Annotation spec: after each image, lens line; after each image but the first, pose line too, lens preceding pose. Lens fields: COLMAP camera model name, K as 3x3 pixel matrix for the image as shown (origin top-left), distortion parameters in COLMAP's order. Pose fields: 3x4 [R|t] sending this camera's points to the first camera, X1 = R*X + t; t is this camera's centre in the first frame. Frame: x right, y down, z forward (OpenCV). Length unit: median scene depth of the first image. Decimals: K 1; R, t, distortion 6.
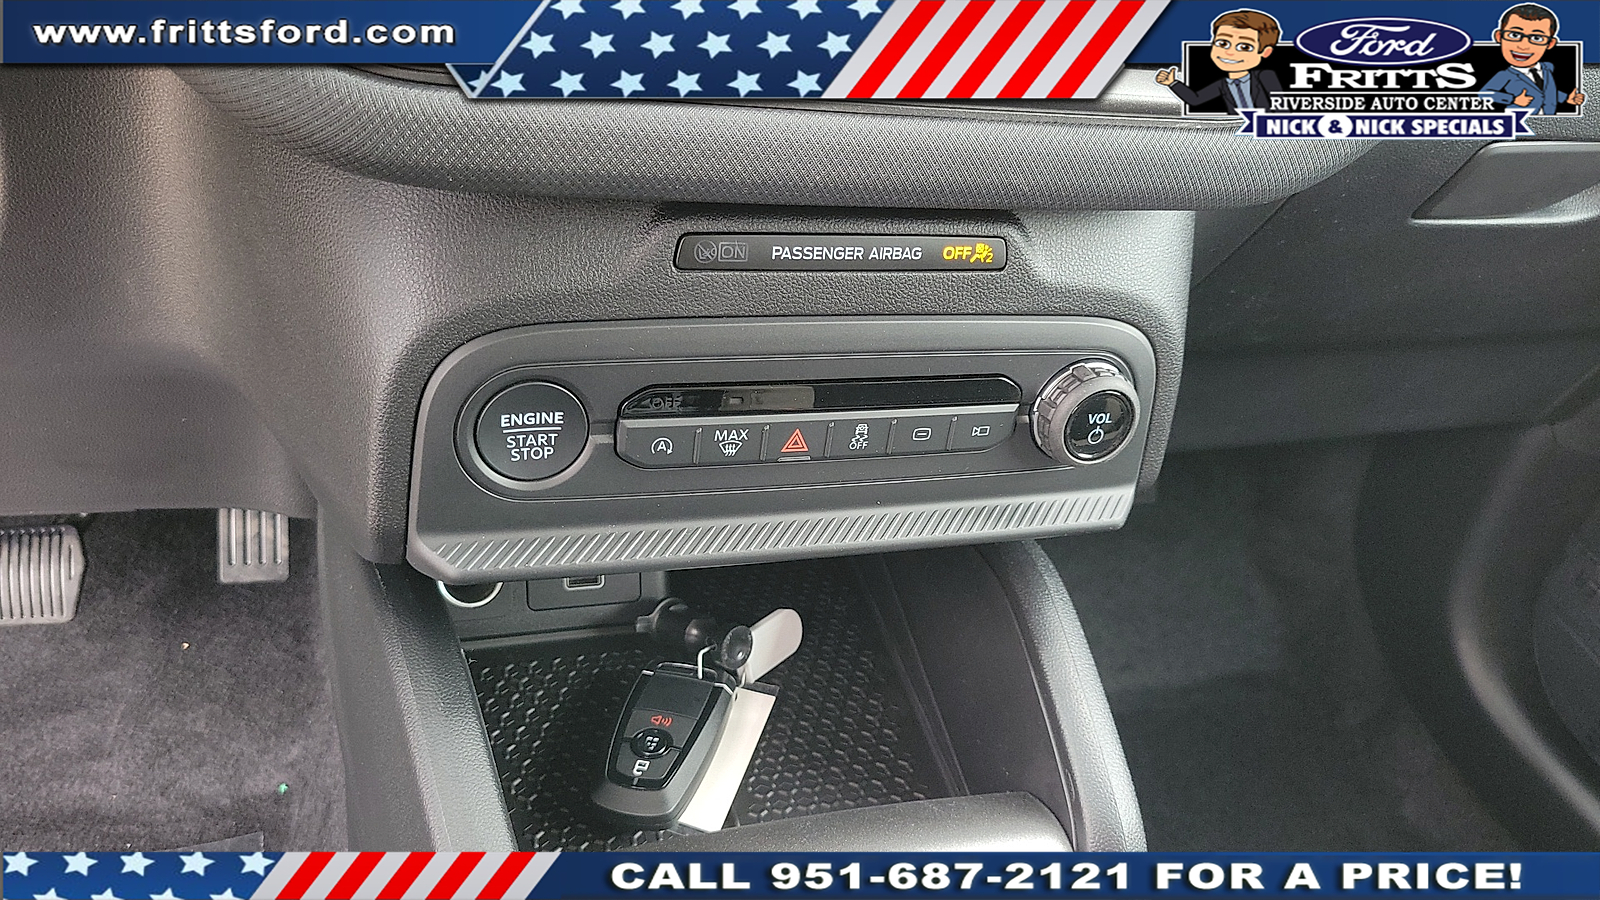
lens RADIAL K [[1236.1, 0, 782.1], [0, 1236.1, 448.0], [0, 0, 1]] dist [0.034778, -0.002578]
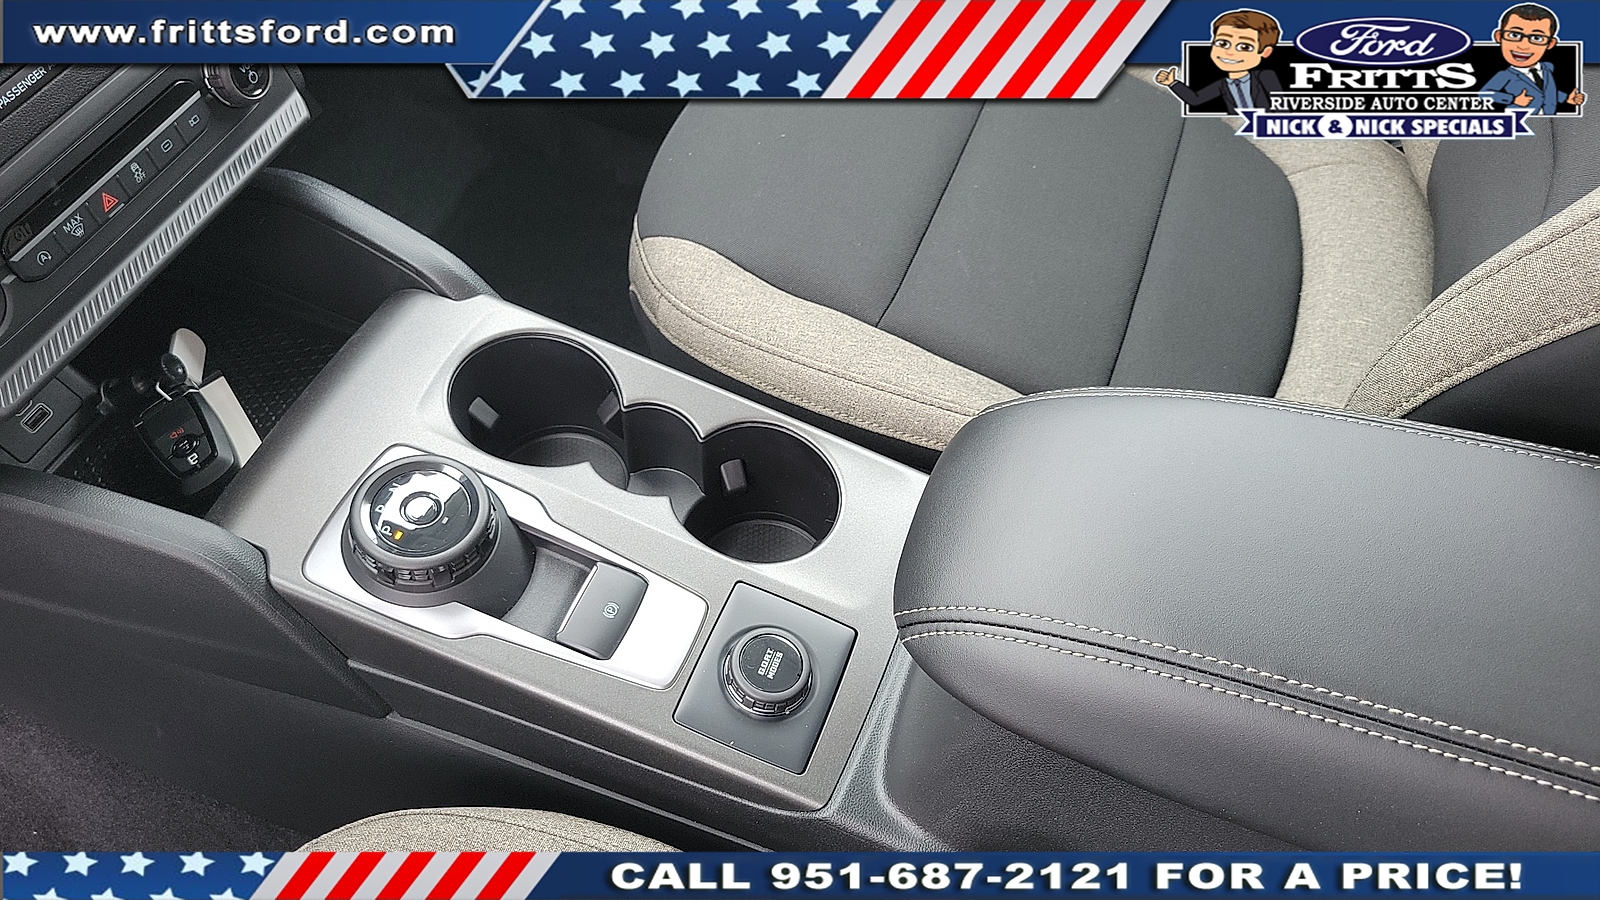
lens RADIAL K [[1236.1, 0, 782.1], [0, 1236.1, 448.0], [0, 0, 1]] dist [0.034778, -0.002578]
pose [[0.599318, -0.722618, 0.344444, -0.214666], [0.580898, 0.688639, 0.433975, 0.016642], [-0.550795, -0.060002, 0.832481, -0.665983]]
